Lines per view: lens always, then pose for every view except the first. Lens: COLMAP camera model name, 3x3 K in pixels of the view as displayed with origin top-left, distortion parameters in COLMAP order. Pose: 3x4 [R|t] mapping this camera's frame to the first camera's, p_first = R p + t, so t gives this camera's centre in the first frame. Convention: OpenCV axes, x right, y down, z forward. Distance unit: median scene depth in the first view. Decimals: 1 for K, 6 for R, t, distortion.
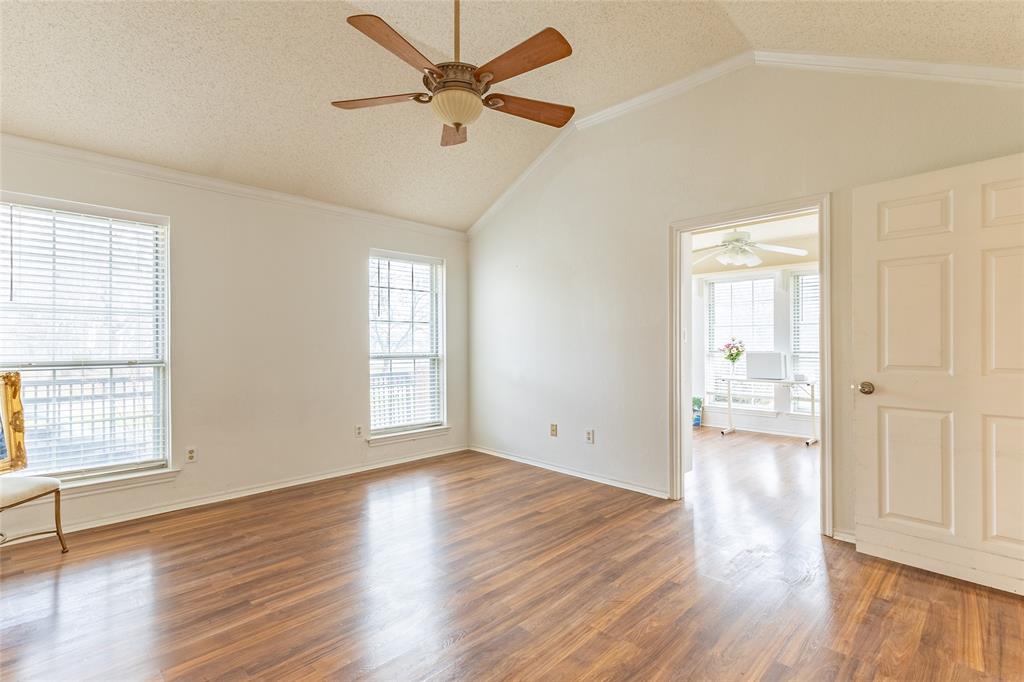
lens RADIAL K [[476.4, 0, 515.4], [0, 476.4, 347.5], [0, 0, 1]] dist [0.012167, -0.000871]
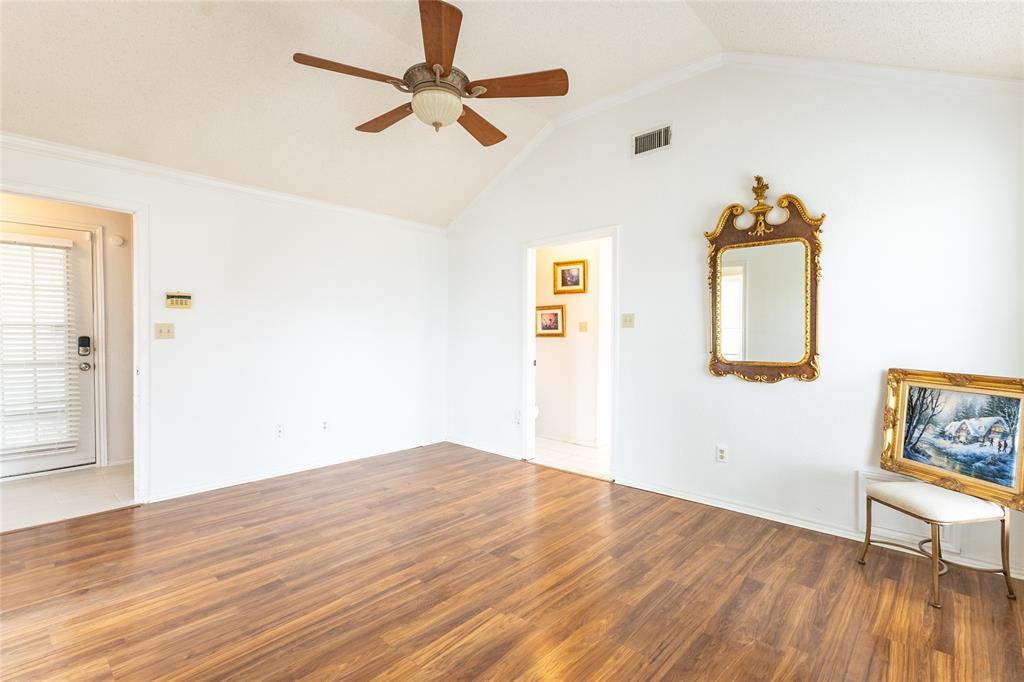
lens RADIAL K [[476.4, 0, 509.1], [0, 476.4, 342.6], [0, 0, 1]] dist [0.012167, -0.000871]
pose [[-0.999889, -0.002151, -0.014772, -0.219484], [-0.002681, 0.999348, 0.036005, -0.030973], [0.014685, 0.036040, -0.999242, 1.695944]]
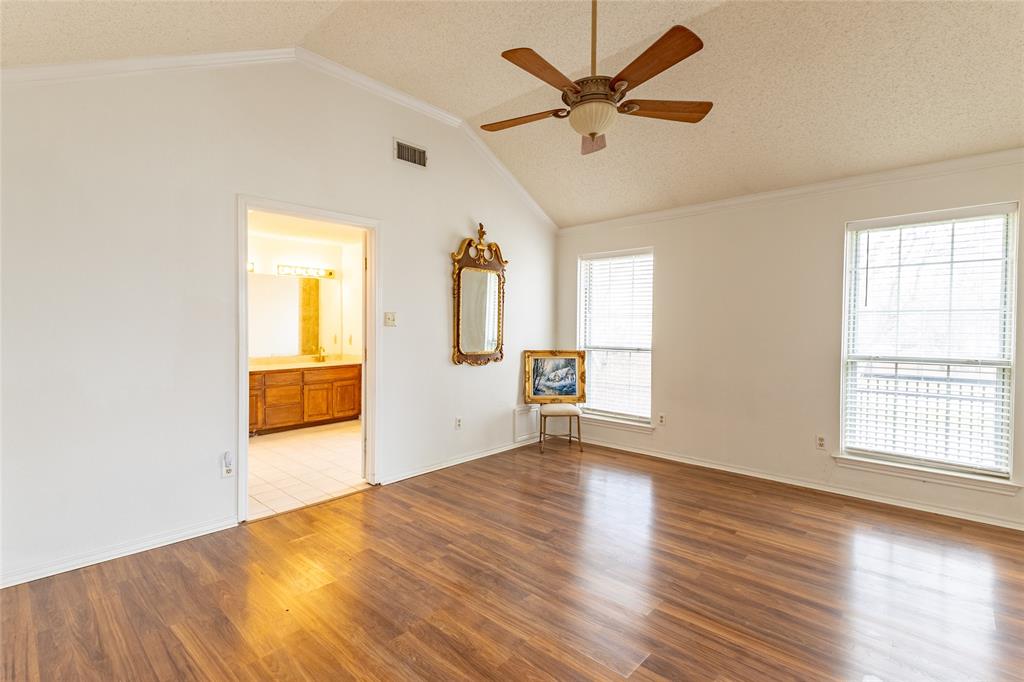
lens RADIAL K [[476.4, 0, 513.7], [0, 476.4, 339.1], [0, 0, 1]] dist [0.012167, -0.000871]
pose [[0.031422, 0.016604, -0.999368, 0.794287], [-0.021891, 0.999634, 0.015920, -0.017222], [0.999266, 0.021377, 0.031774, 0.659185]]
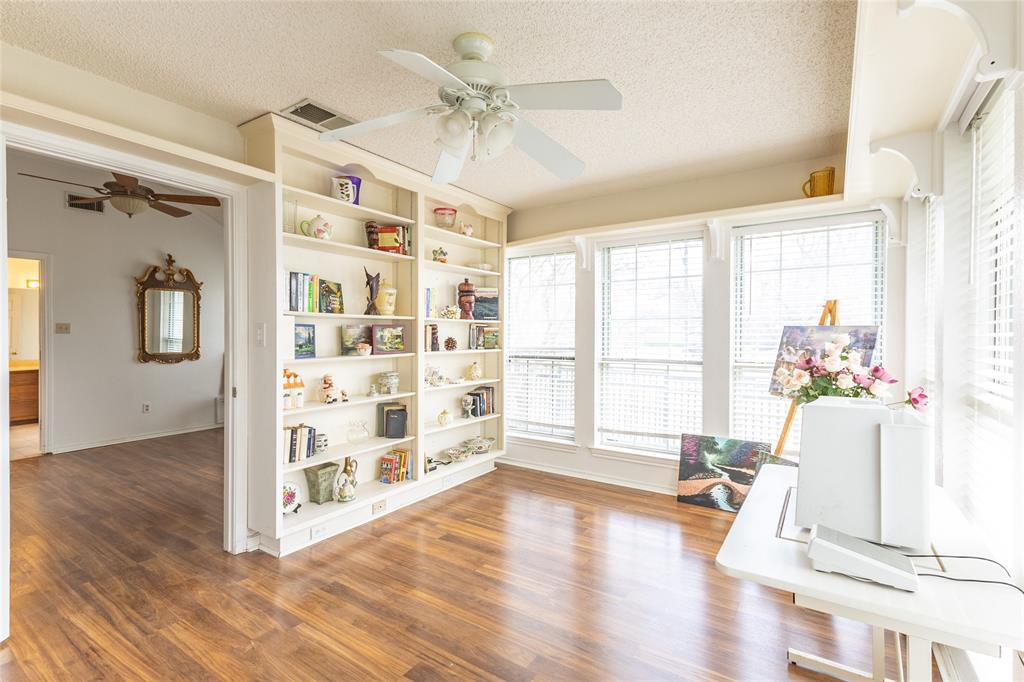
lens RADIAL K [[476.4, 0, 513.6], [0, 476.4, 348.0], [0, 0, 1]] dist [0.012167, -0.000871]
pose [[0.177996, 0.018874, -0.983850, 1.515467], [-0.027015, 0.999533, 0.014288, -0.038879], [0.983660, 0.024035, 0.178423, 1.701247]]
